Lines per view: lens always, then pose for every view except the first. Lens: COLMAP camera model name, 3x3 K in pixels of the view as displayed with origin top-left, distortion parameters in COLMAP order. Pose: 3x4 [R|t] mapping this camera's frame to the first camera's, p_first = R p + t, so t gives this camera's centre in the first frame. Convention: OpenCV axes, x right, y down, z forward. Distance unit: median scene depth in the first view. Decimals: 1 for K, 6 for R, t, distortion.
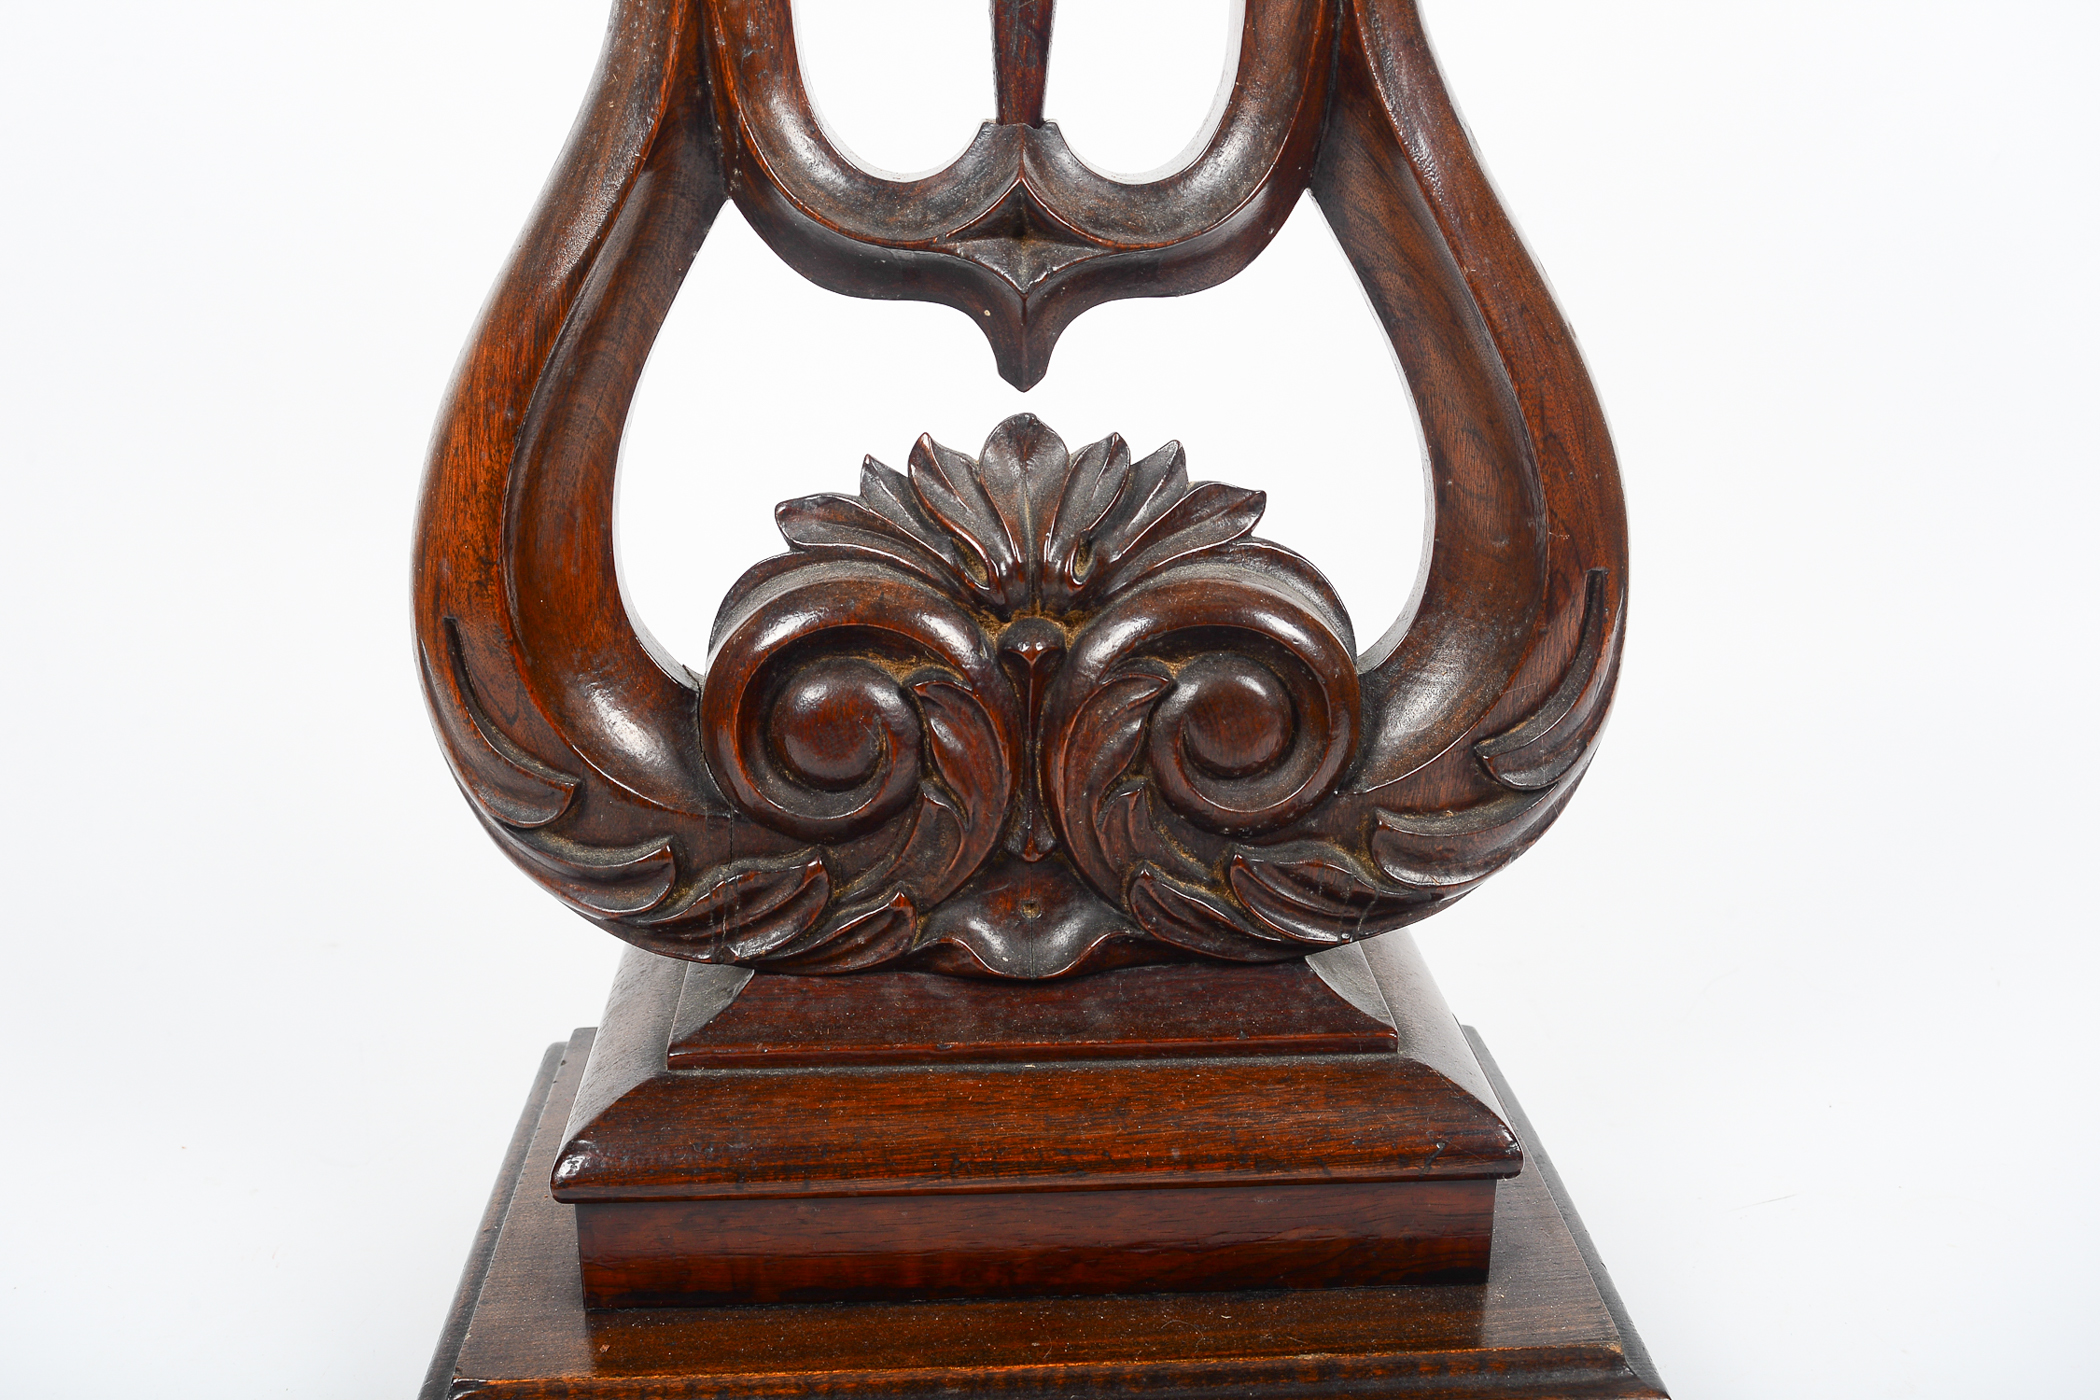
lens RADIAL K [[2148.9, 0, 1069.0], [0, 2148.9, 708.5], [0, 0, 1]] dist [-0.093214, 0.000000]
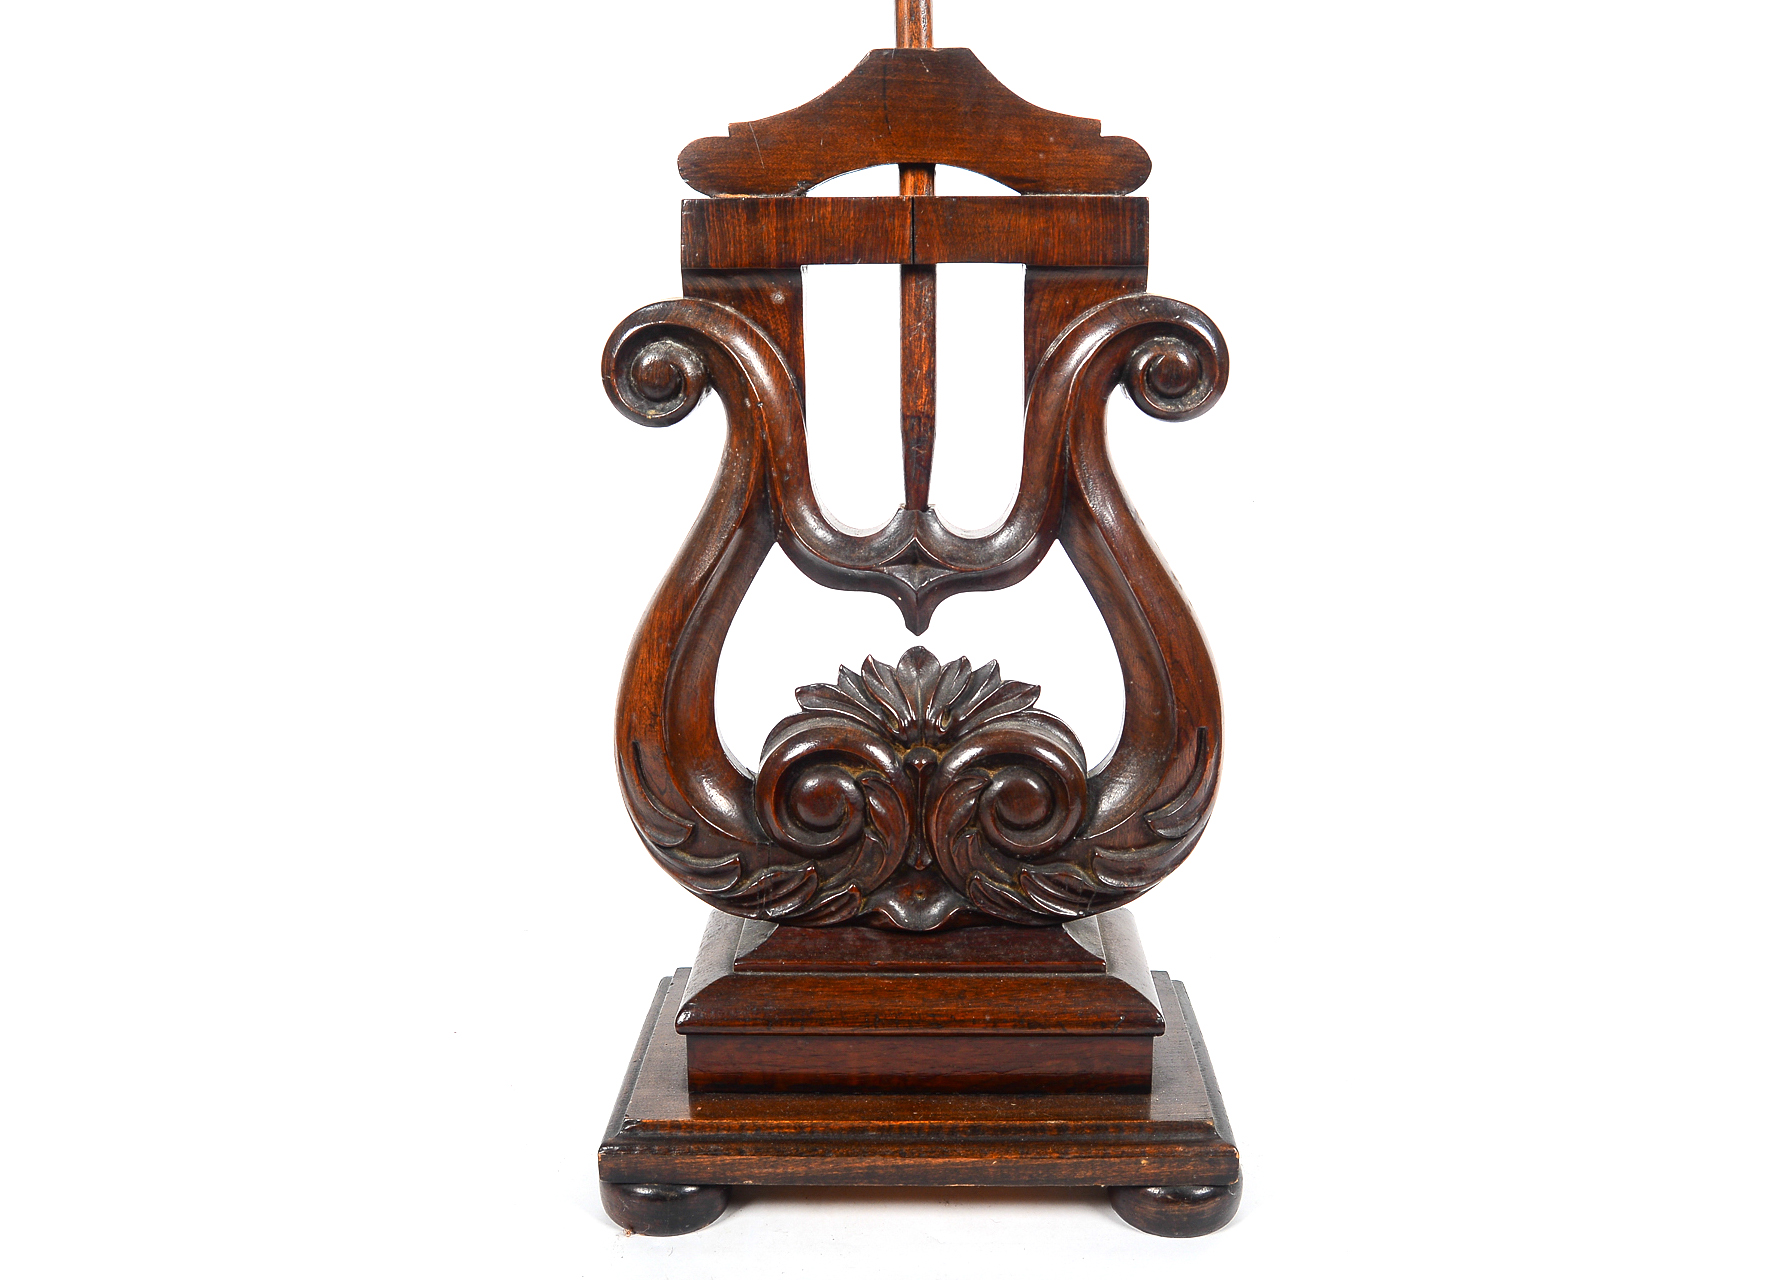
lens RADIAL K [[1577.1, 0, 947.9], [0, 1577.1, 712.5], [0, 0, 1]] dist [-0.081582, 0.055353]
pose [[0.999233, 0.015697, -0.035884, 0.060998], [-0.018102, 0.997541, -0.067711, 0.025225], [0.034733, 0.068309, 0.997059, -0.477598]]
